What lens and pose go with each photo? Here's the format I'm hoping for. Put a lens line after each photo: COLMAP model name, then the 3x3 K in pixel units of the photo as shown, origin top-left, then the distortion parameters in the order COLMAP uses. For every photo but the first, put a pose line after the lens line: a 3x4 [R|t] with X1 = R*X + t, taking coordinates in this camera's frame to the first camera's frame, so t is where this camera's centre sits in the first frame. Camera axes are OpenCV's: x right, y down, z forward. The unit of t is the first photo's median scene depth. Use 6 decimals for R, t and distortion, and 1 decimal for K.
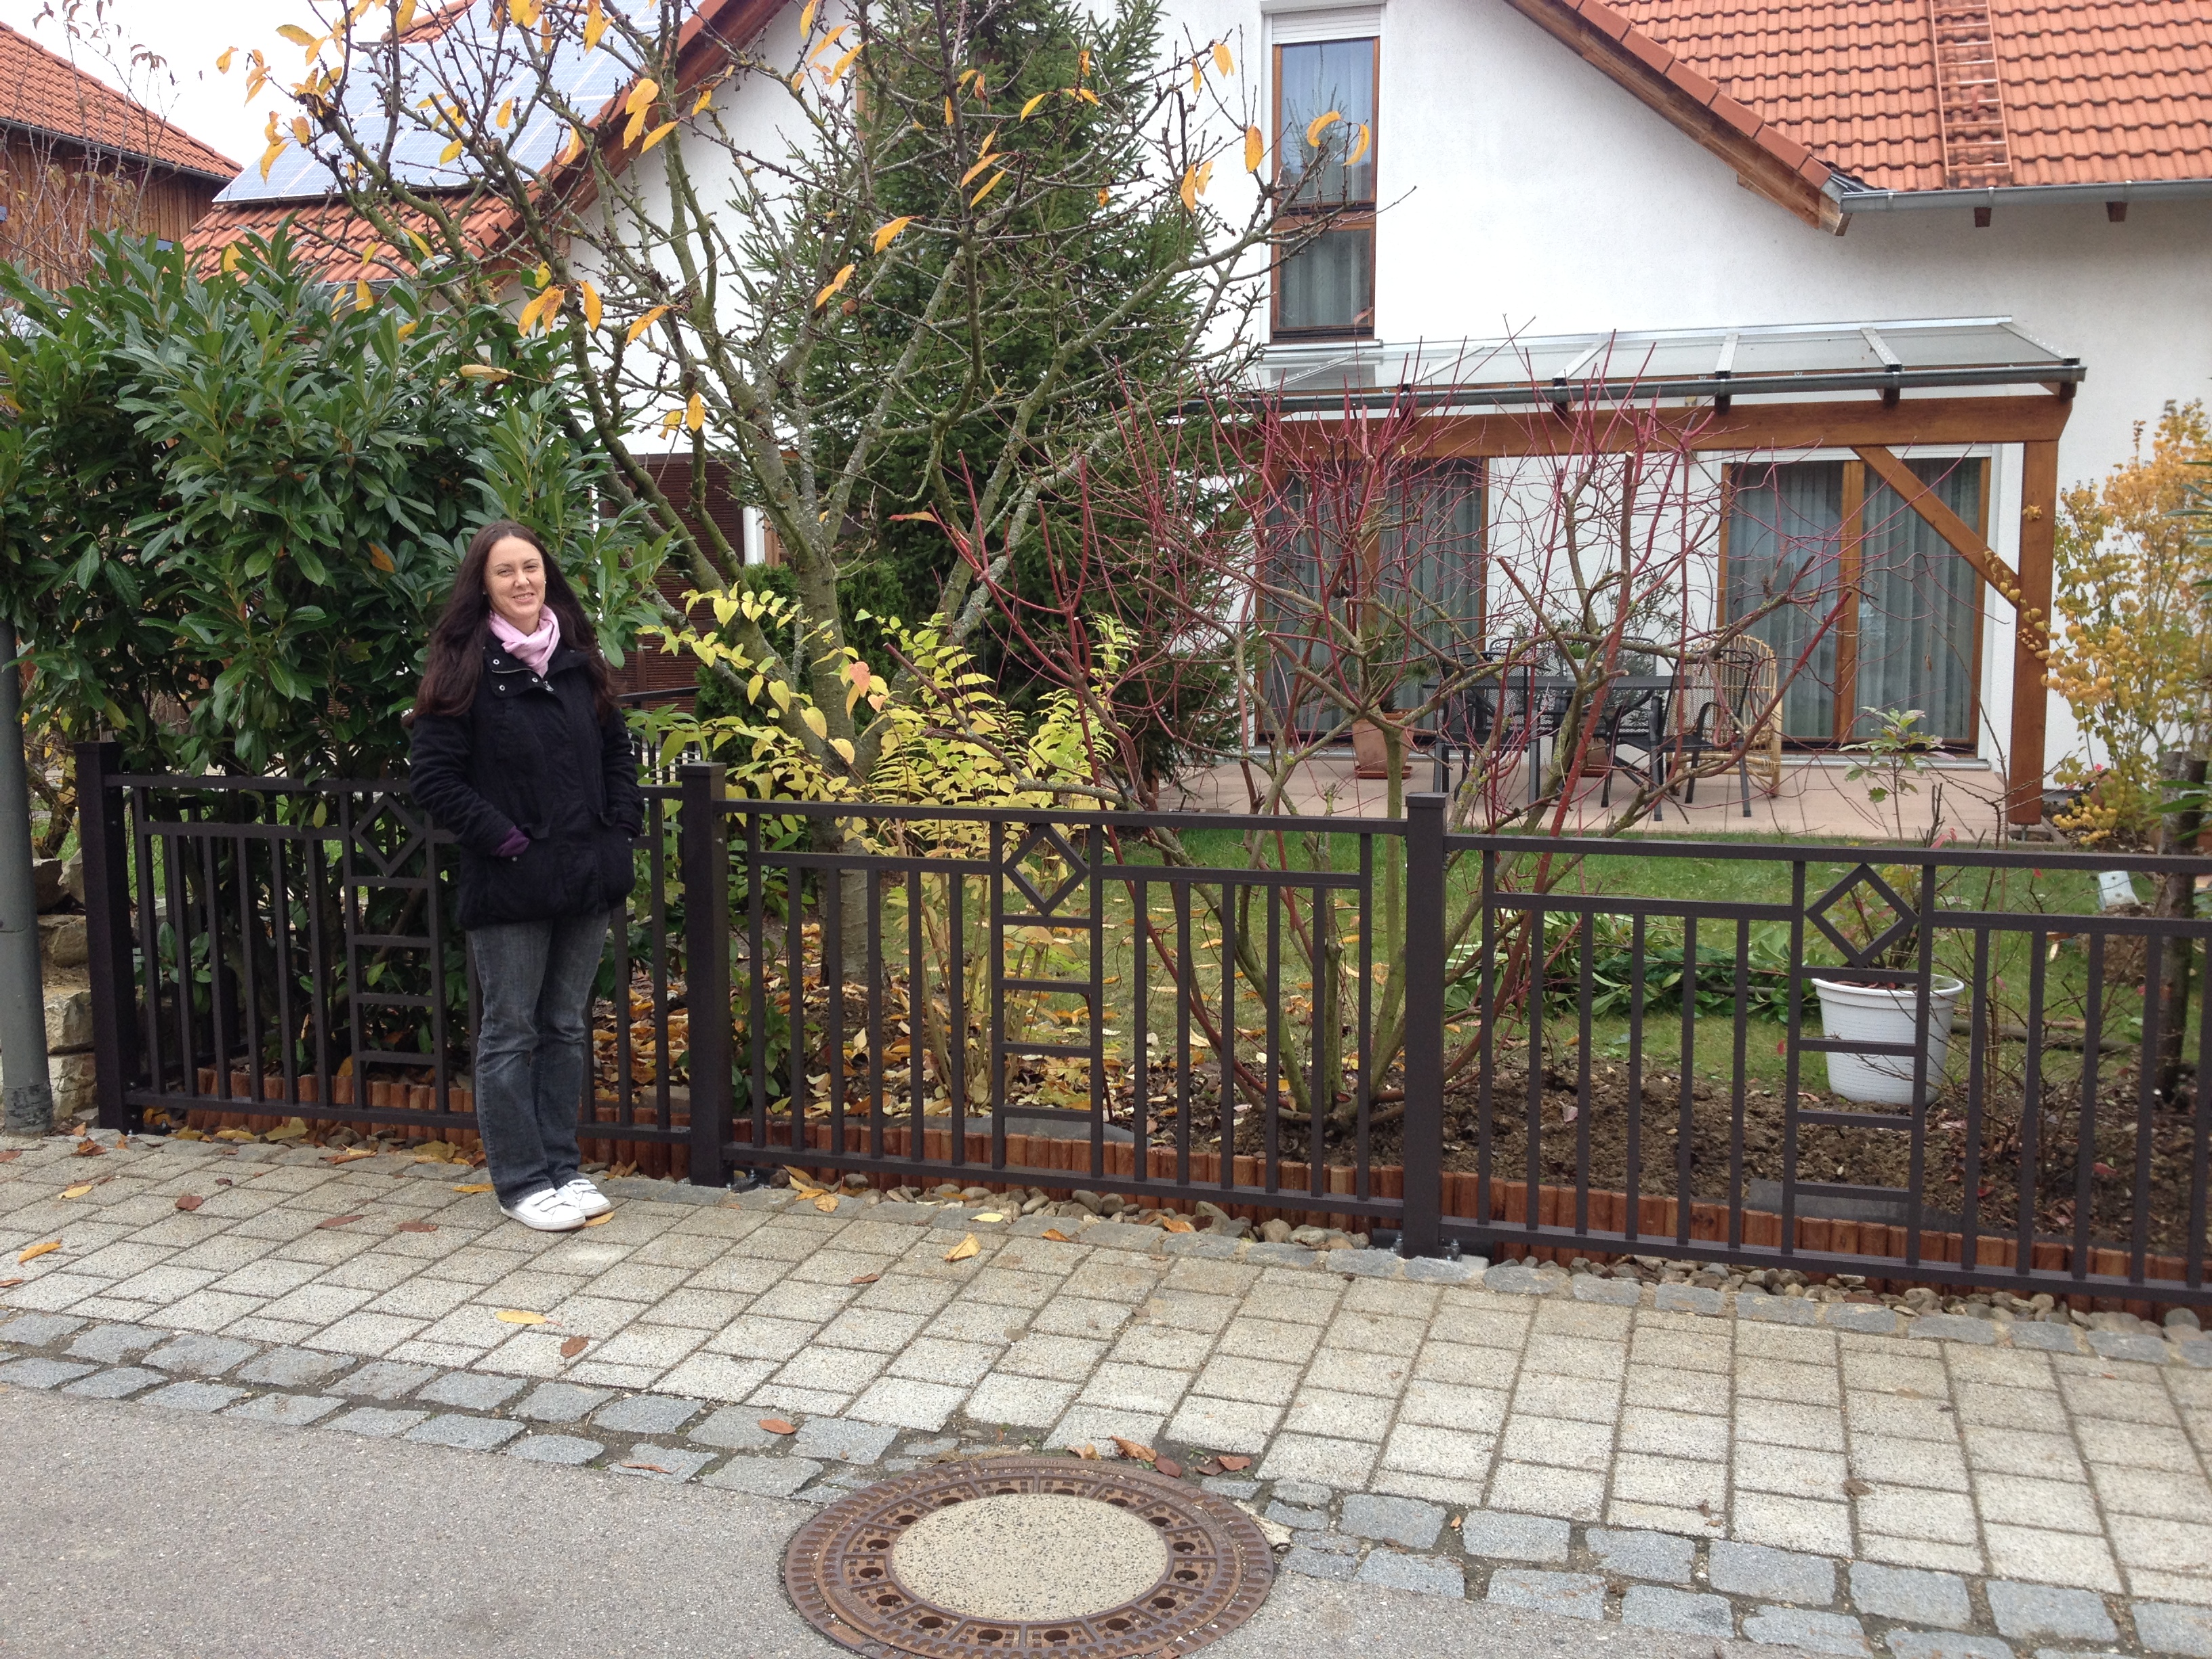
lens RADIAL K [[2067.4, 0, 1044.4], [0, 2067.4, 808.5], [0, 0, 1]] dist [0.013916, 0.000000]
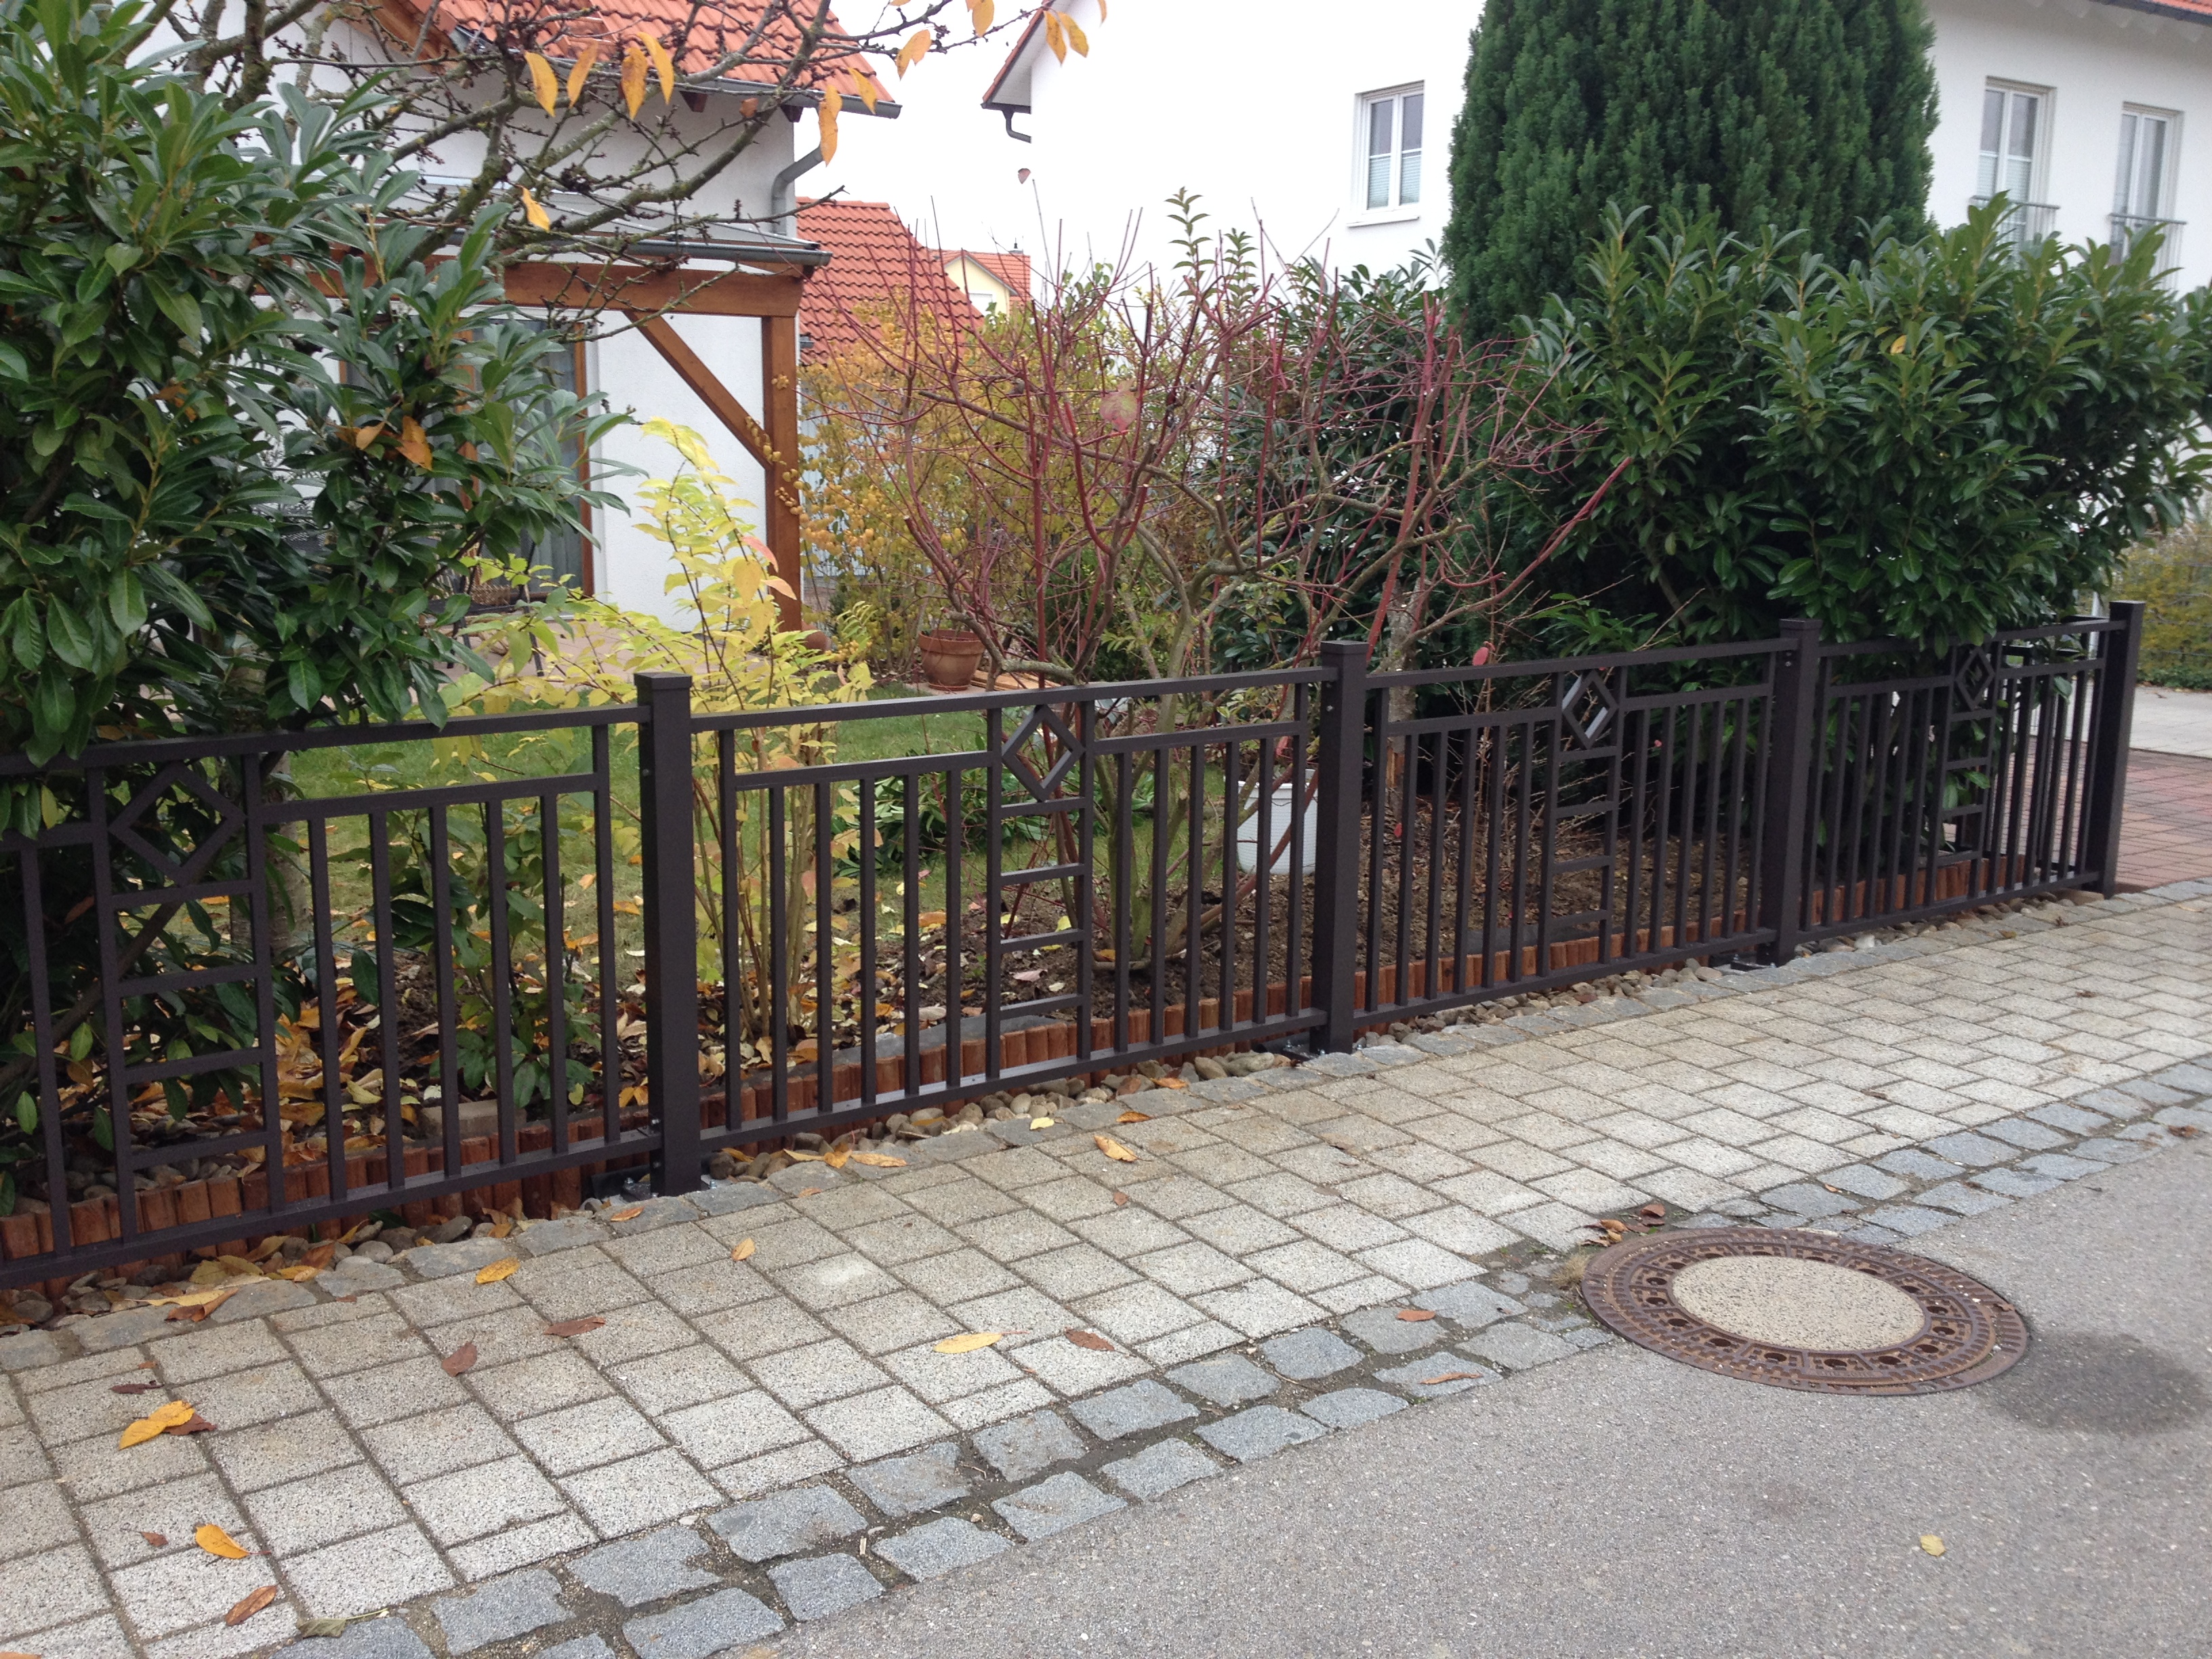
lens RADIAL K [[2067.4, 0, 1102.7], [0, 2067.4, 782.5], [0, 0, 1]] dist [0.013916, 0.000000]
pose [[0.621544, -0.122967, 0.773668, -0.824414], [0.091246, 0.992245, 0.084404, -0.036857], [-0.778047, 0.018133, 0.627944, 0.445484]]
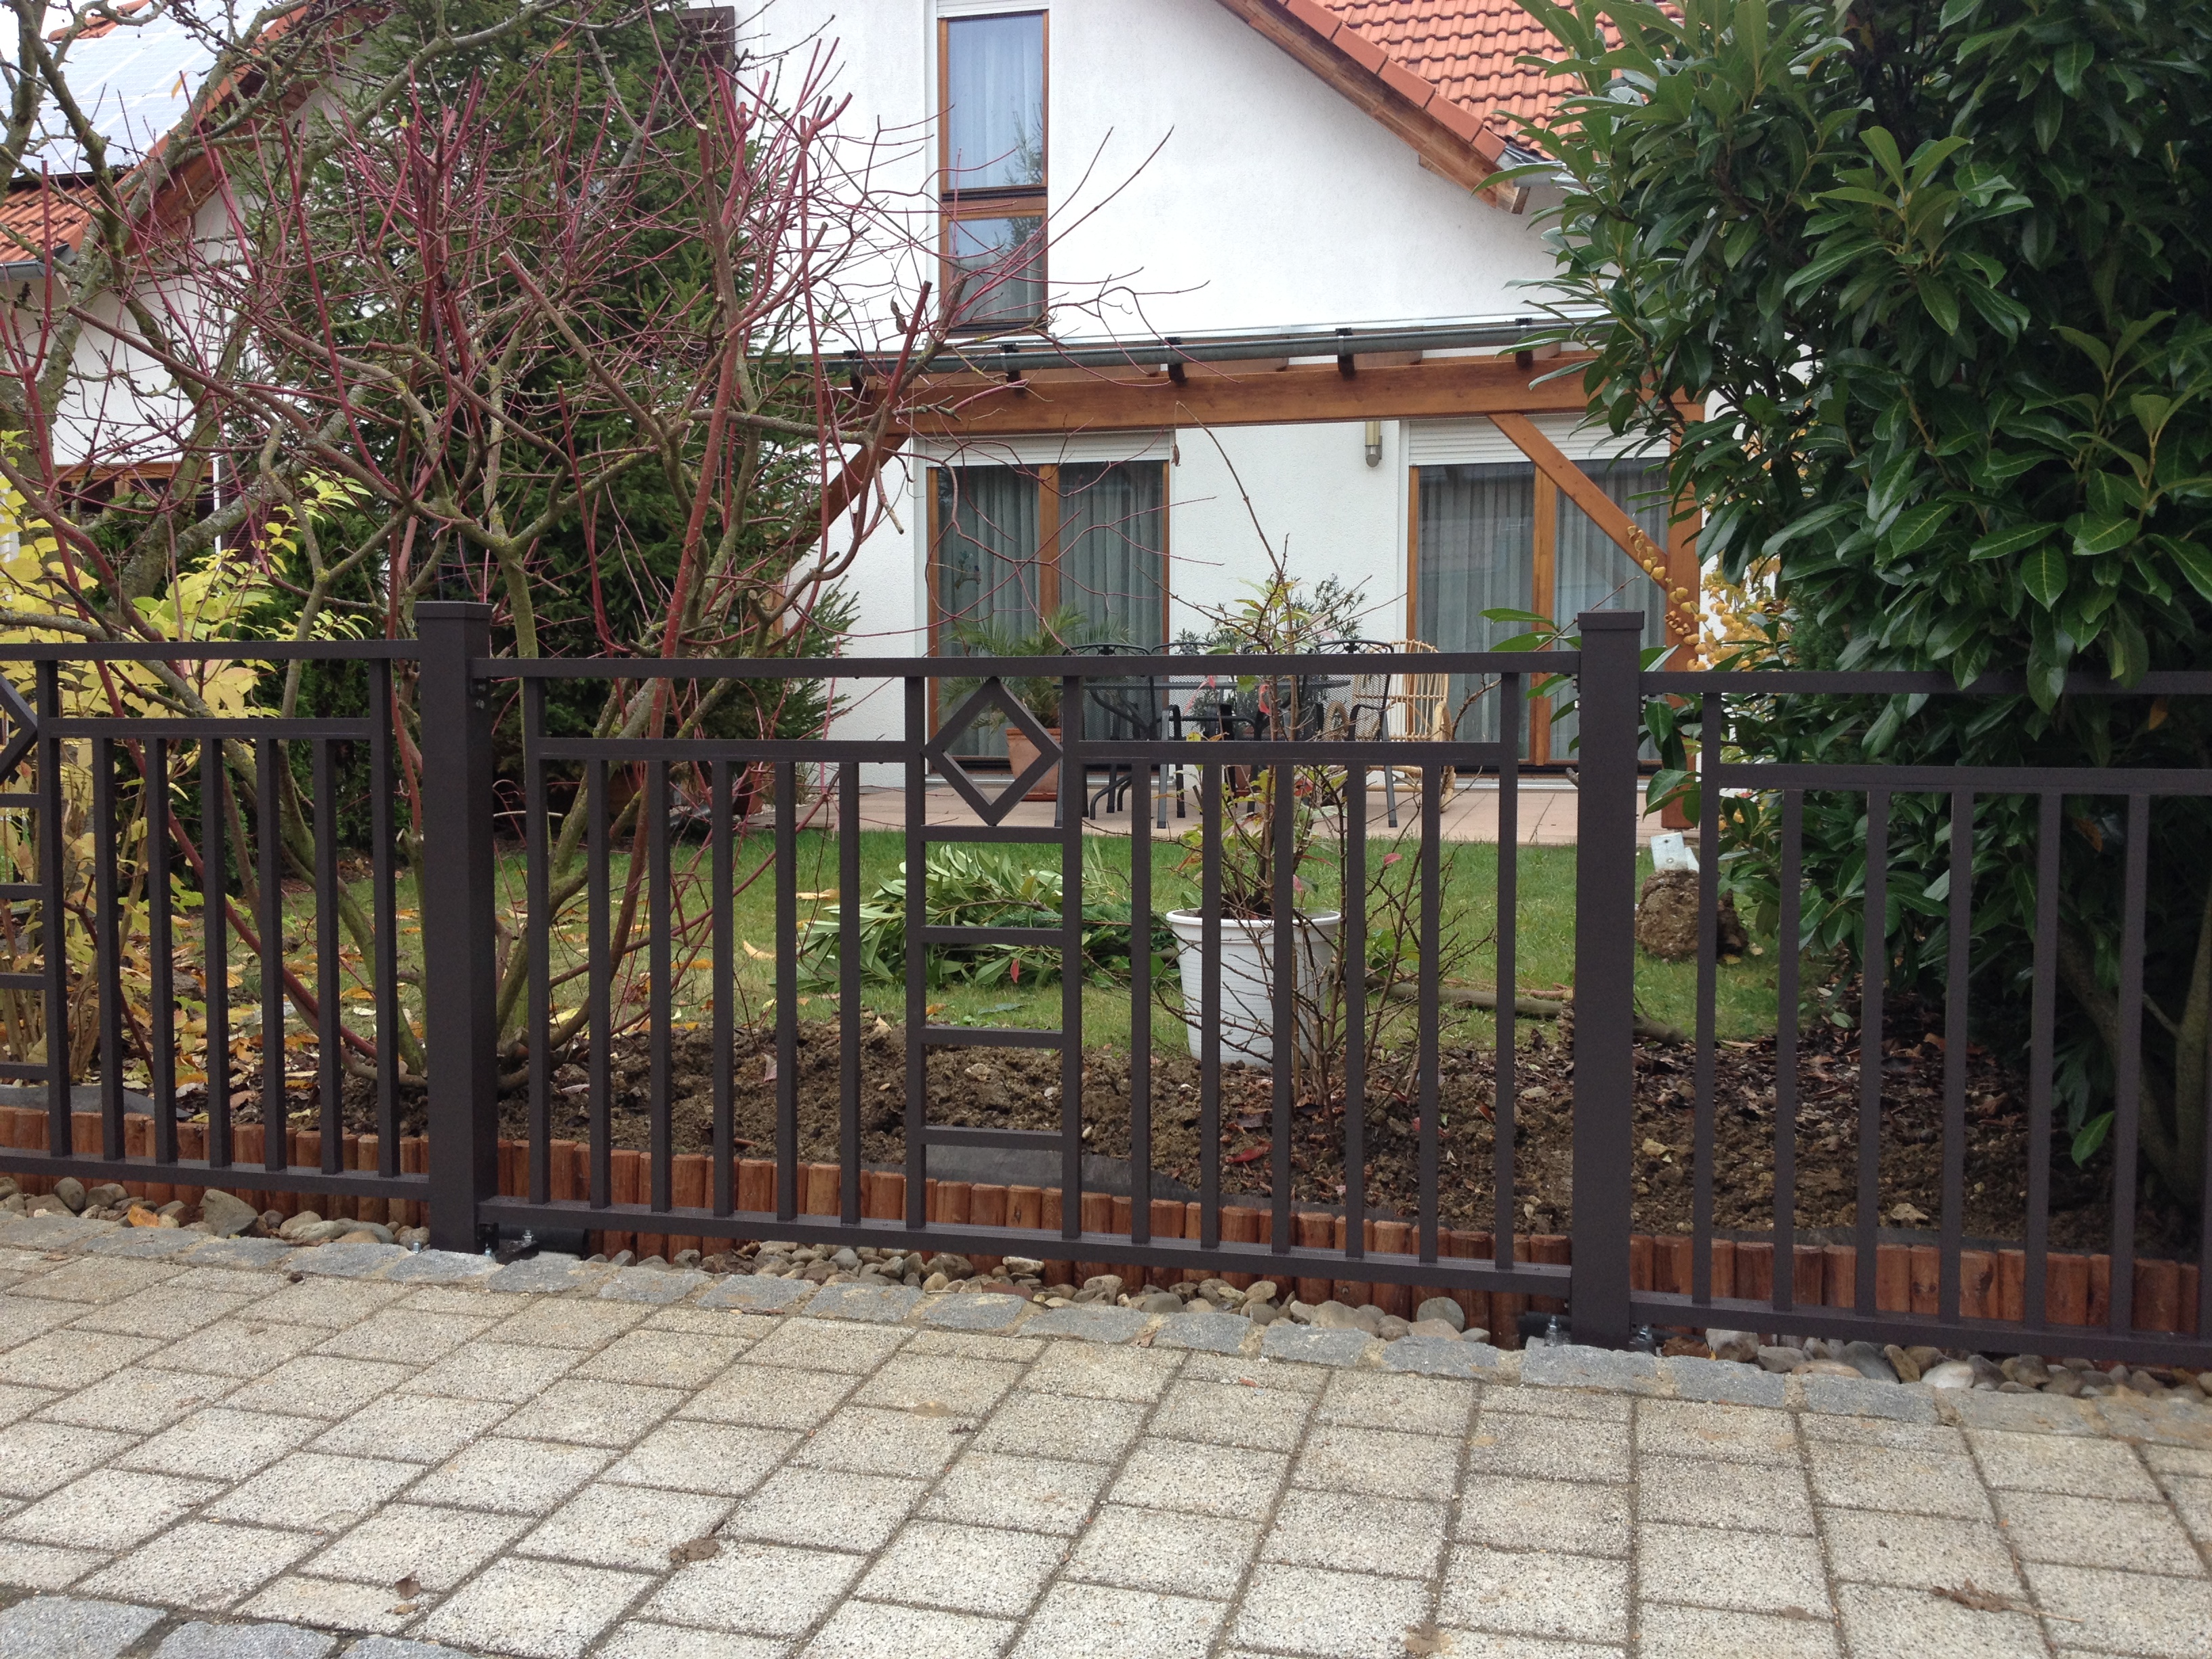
lens RADIAL K [[2067.4, 0, 1027.5], [0, 2067.4, 857.5], [0, 0, 1]] dist [0.013916, 0.000000]
pose [[0.998738, -0.004081, 0.050063, 0.388396], [0.005180, 0.999748, -0.021837, 0.107818], [-0.049961, 0.022069, 0.998507, 0.294516]]
